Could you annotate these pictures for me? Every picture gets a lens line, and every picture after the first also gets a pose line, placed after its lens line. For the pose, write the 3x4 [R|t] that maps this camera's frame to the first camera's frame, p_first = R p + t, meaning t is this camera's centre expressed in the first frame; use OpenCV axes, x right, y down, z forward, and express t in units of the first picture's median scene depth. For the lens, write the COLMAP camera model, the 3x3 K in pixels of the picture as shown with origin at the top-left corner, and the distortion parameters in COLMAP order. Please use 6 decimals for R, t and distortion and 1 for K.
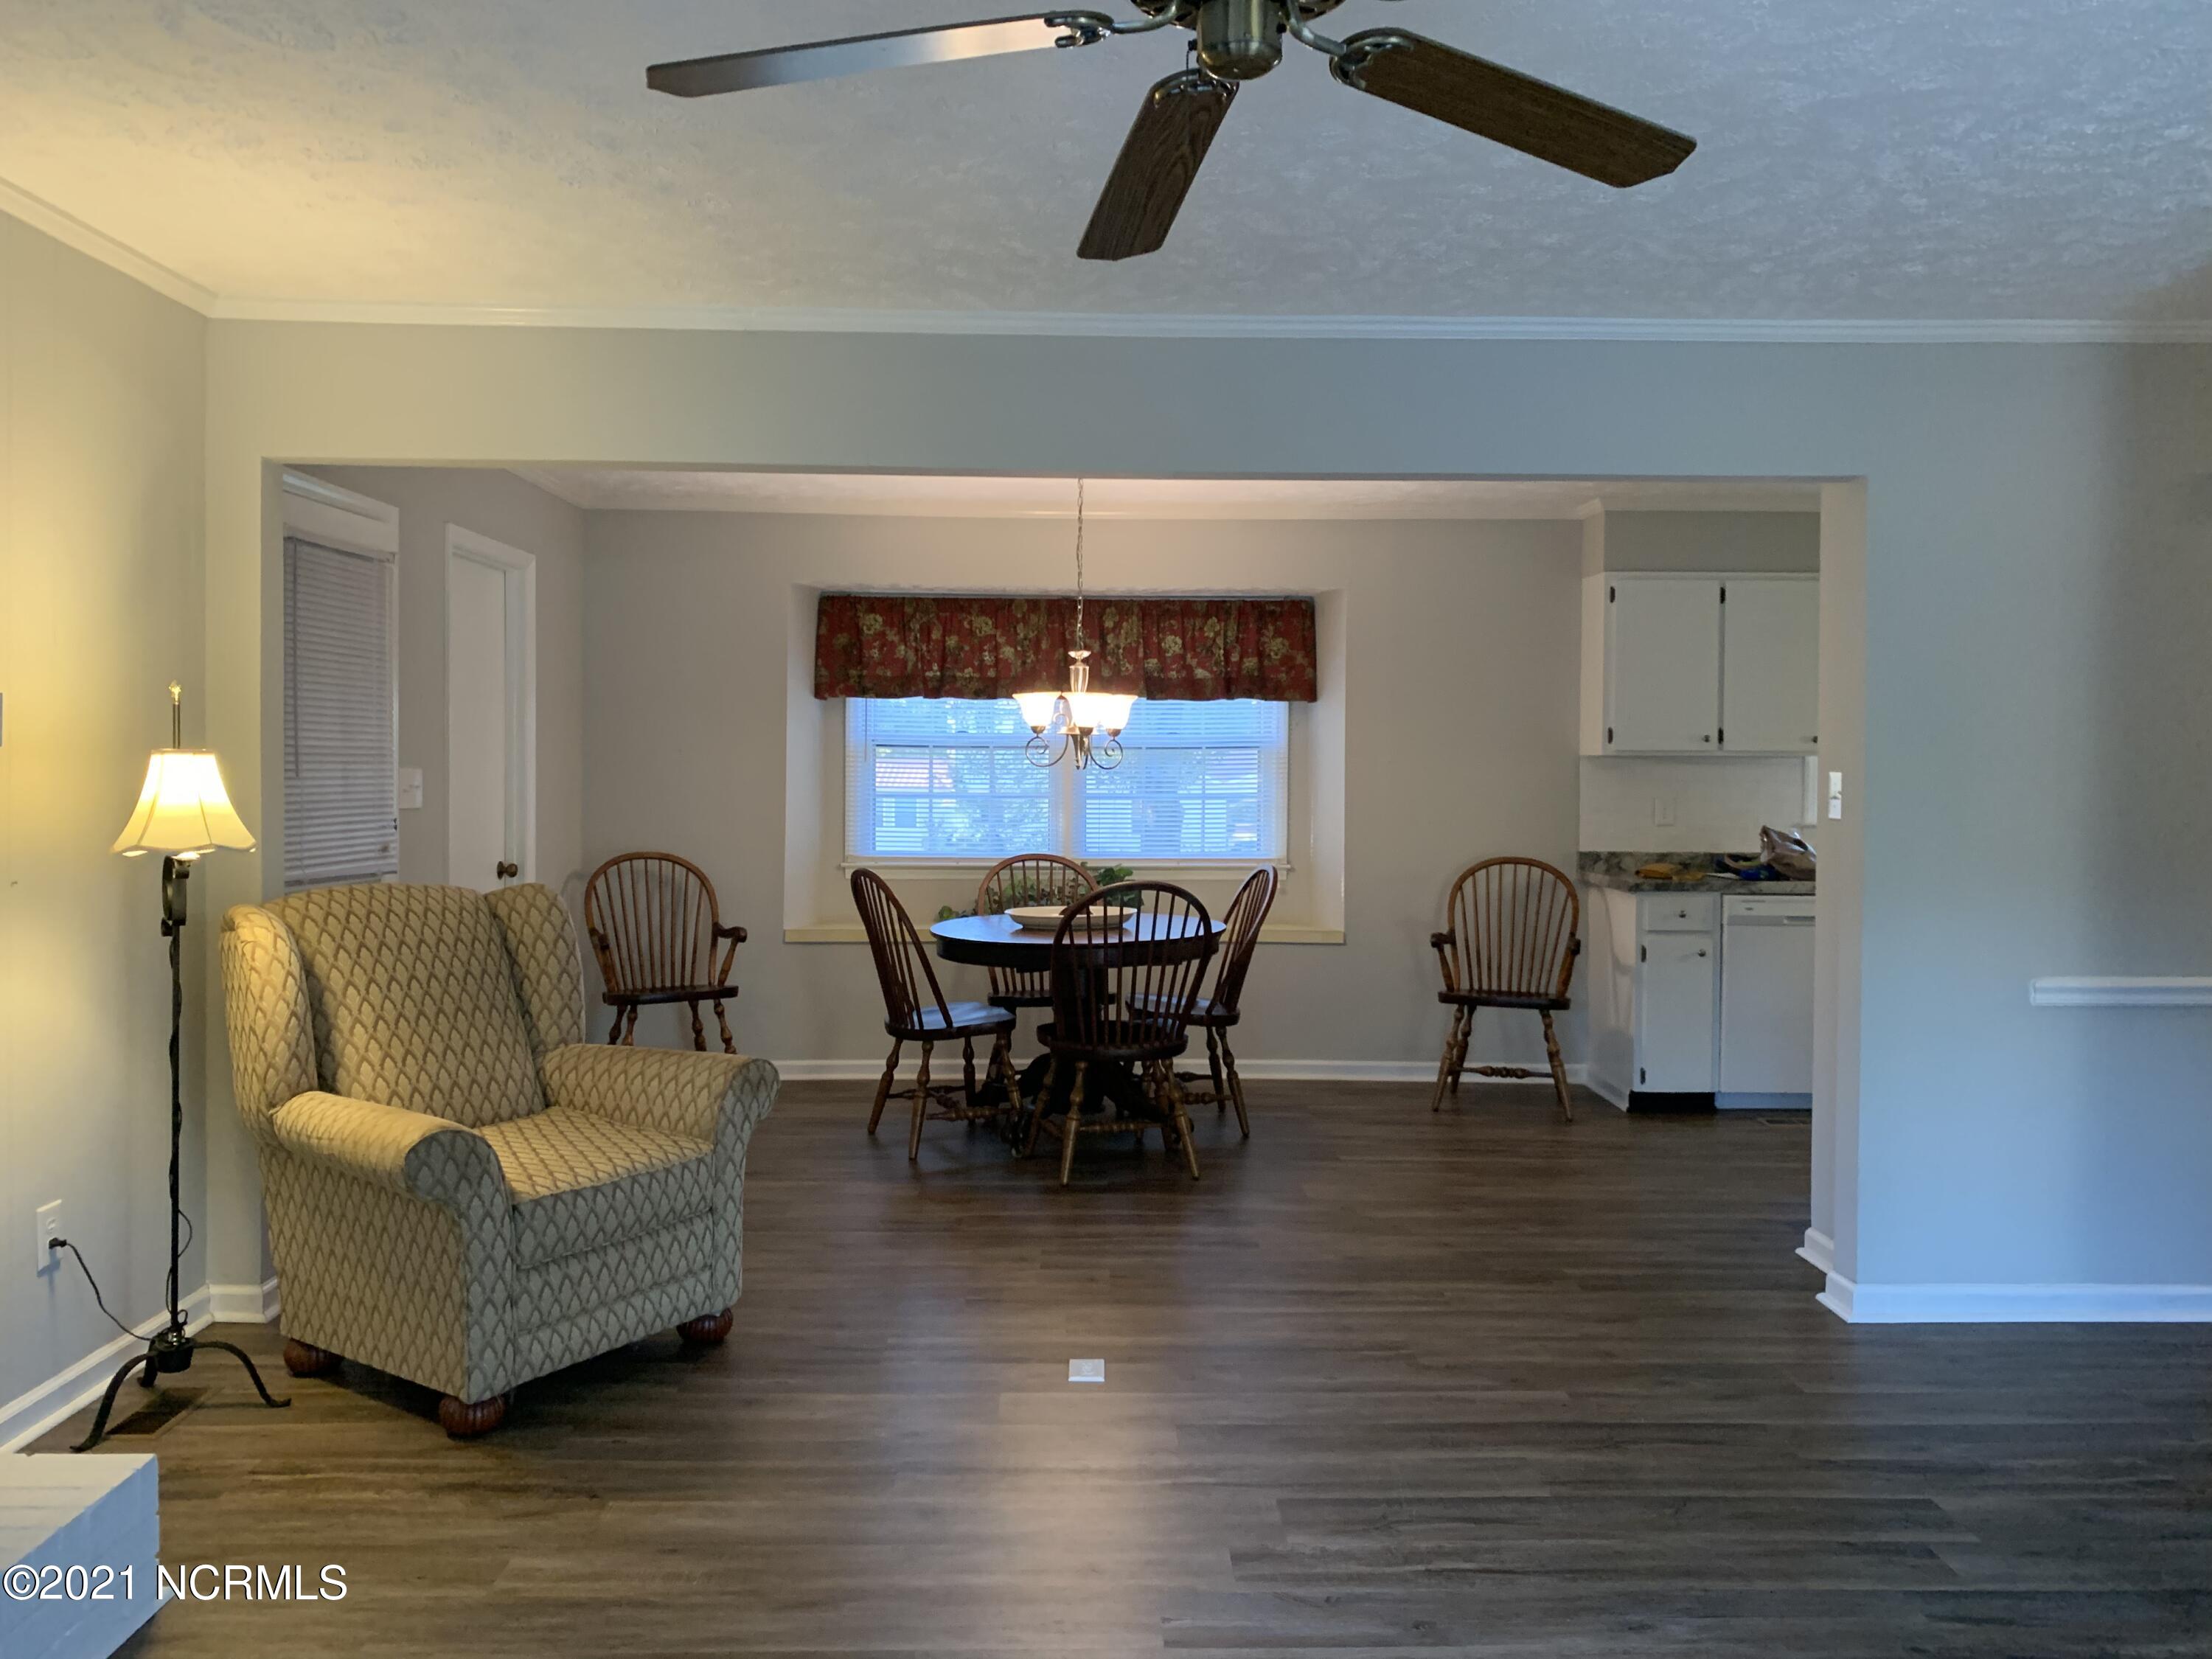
lens RADIAL K [[1731.9, 0, 1114.8], [0, 1731.9, 823.7], [0, 0, 1]] dist [0.068673, -0.027243]
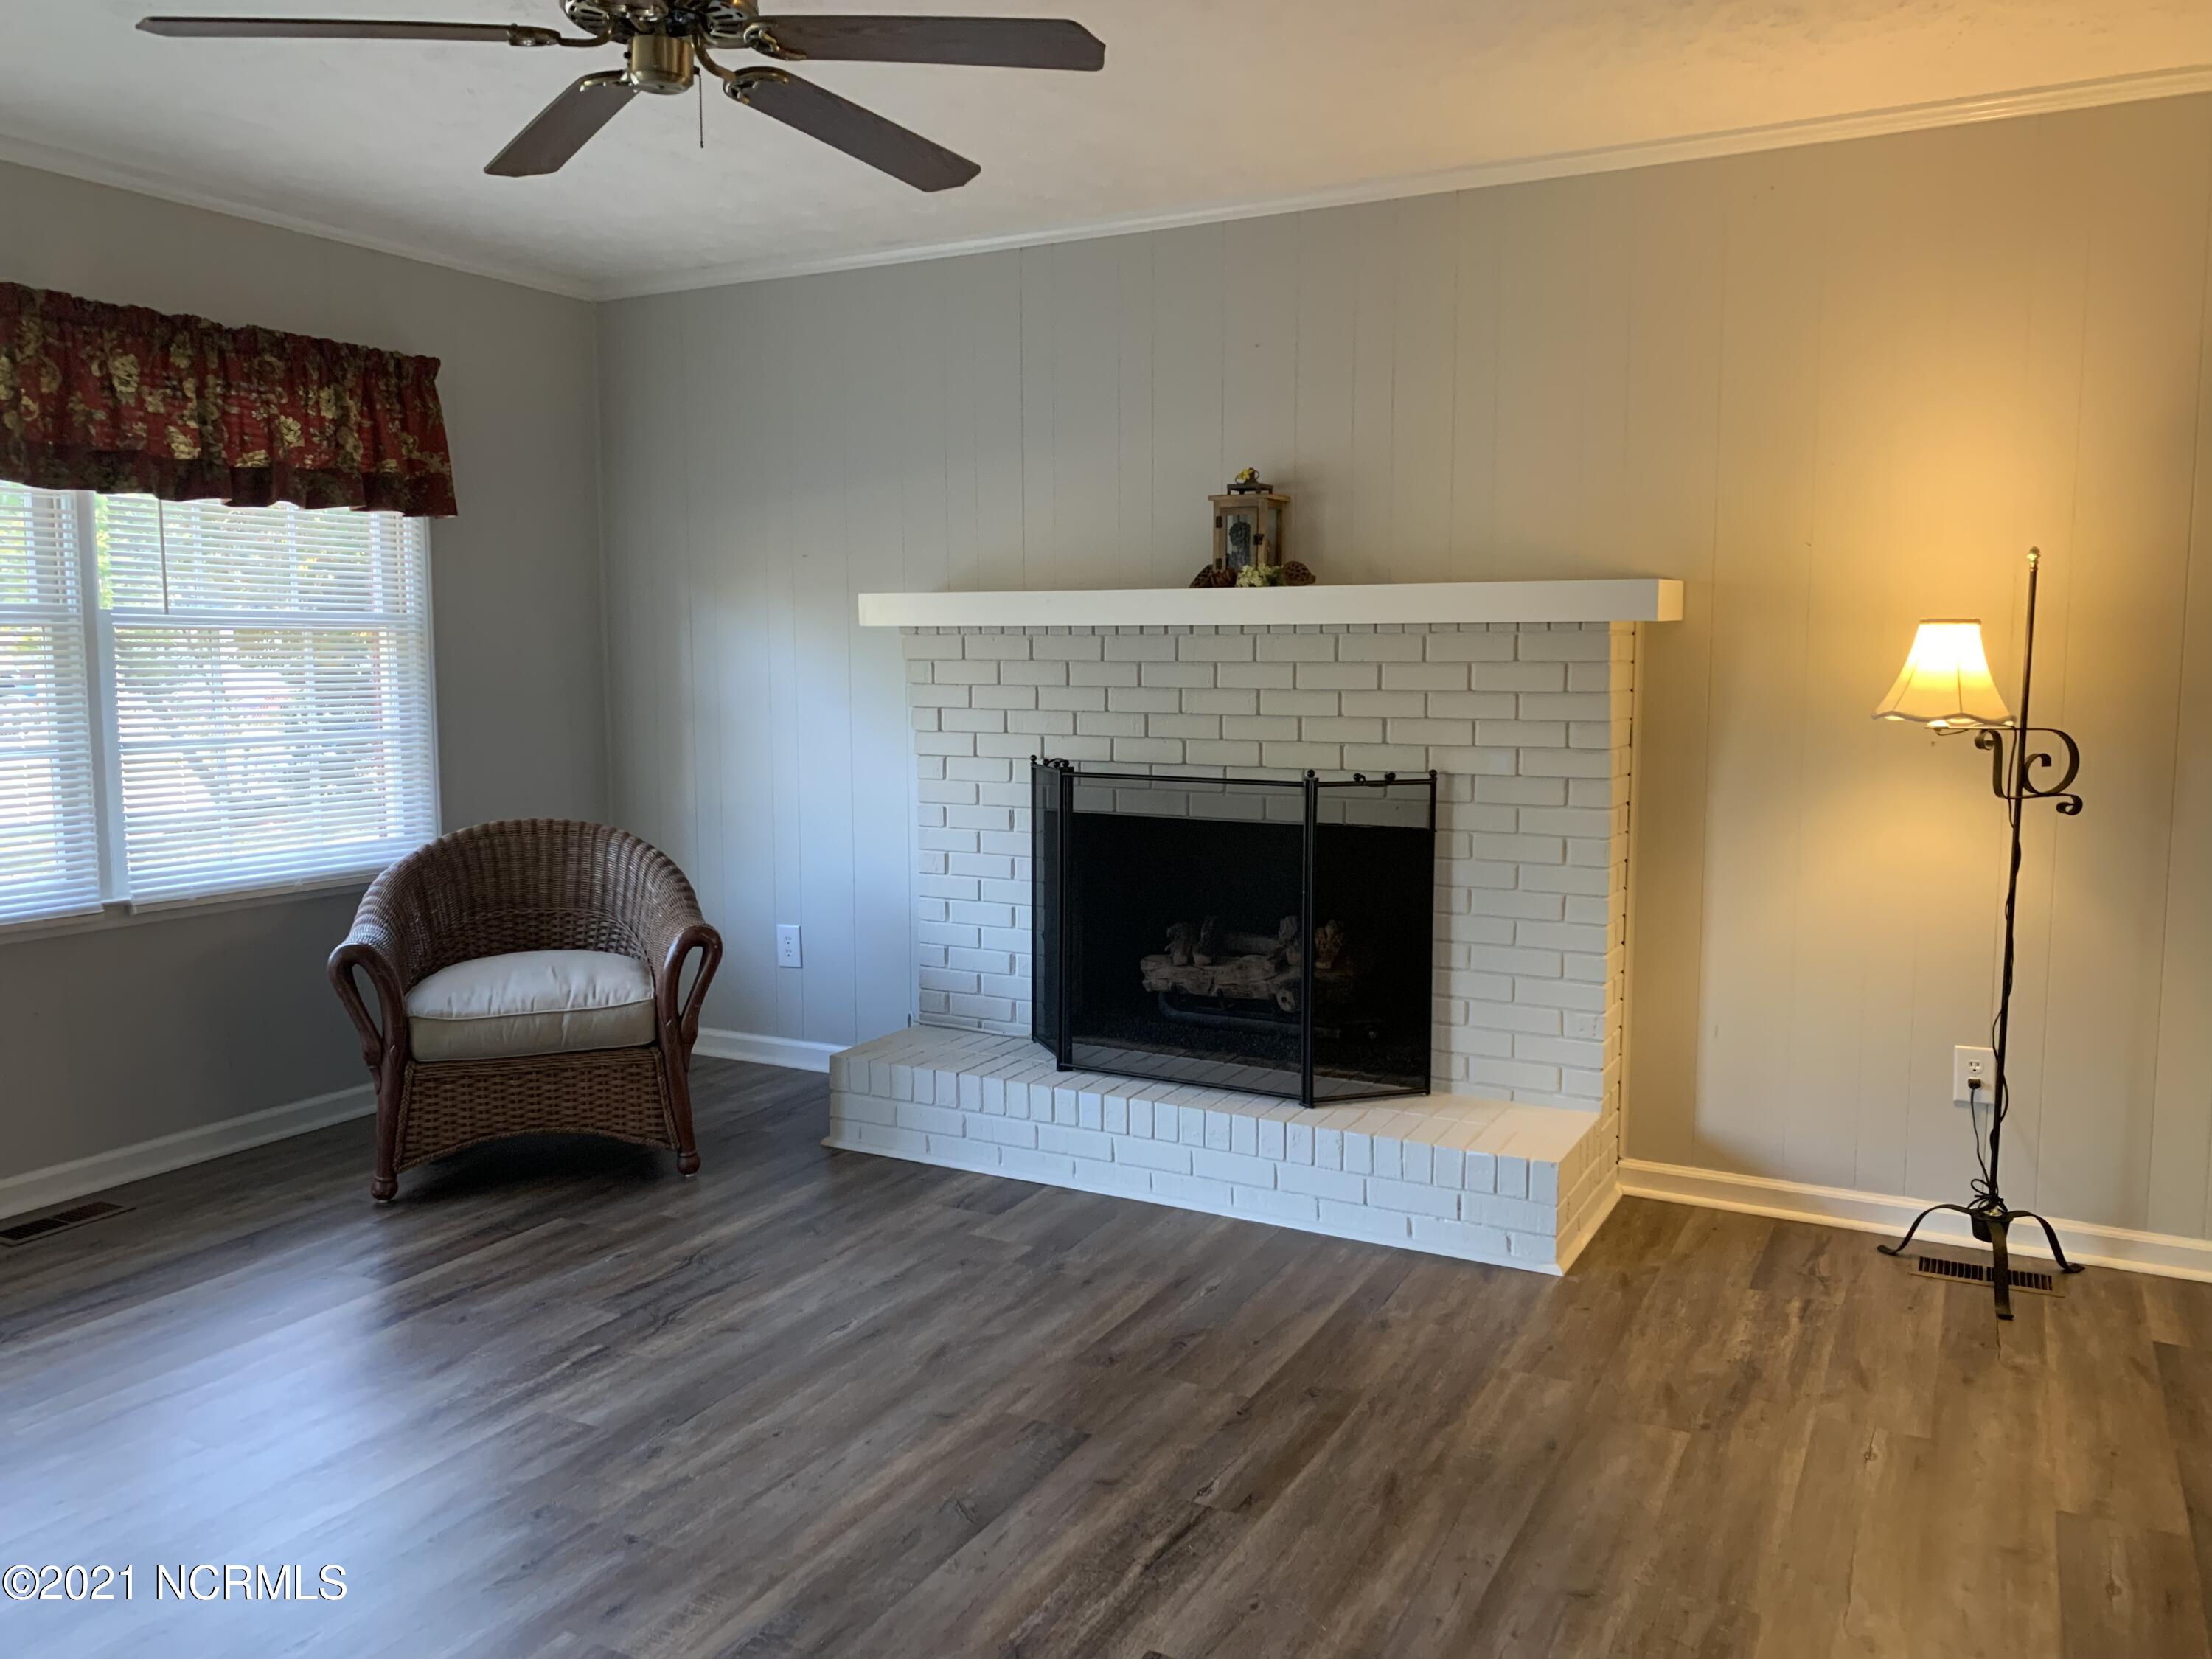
lens RADIAL K [[1731.9, 0, 1109.4], [0, 1731.9, 829.2], [0, 0, 1]] dist [0.068673, -0.027243]
pose [[-0.487408, 0.082621, -0.869257, 0.625882], [-0.034721, 0.992892, 0.113841, -0.021322], [0.872484, 0.085668, -0.481074, 1.137689]]
